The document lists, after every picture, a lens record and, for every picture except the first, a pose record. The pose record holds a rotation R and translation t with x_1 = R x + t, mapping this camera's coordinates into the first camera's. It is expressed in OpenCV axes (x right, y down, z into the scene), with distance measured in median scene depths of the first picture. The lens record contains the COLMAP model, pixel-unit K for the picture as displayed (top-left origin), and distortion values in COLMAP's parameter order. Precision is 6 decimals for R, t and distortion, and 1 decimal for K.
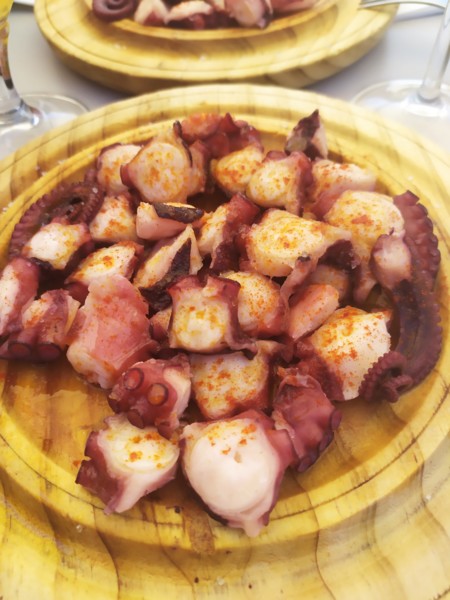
lens RADIAL K [[501.2, 0, 225.0], [0, 501.2, 300.0], [0, 0, 1]] dist [-0.042783, -0.001448]
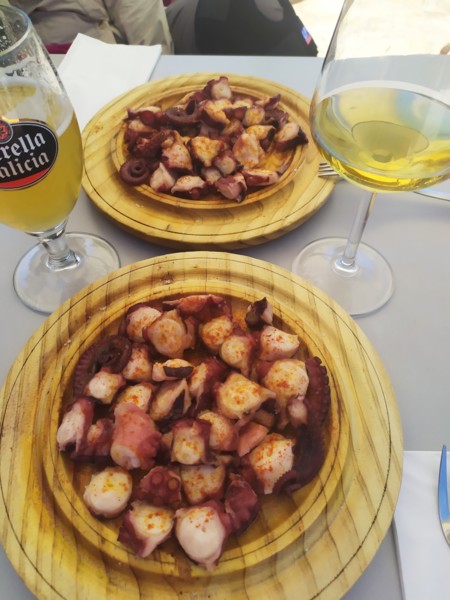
lens RADIAL K [[472.2, 0, 231.2], [0, 472.2, 300.0], [0, 0, 1]] dist [-0.002179, -0.008383]
pose [[0.998699, 0.037068, 0.035009, 0.025060], [-0.037063, 0.999313, -0.000790, -0.473203], [-0.035014, -0.000509, 0.999387, -0.686233]]
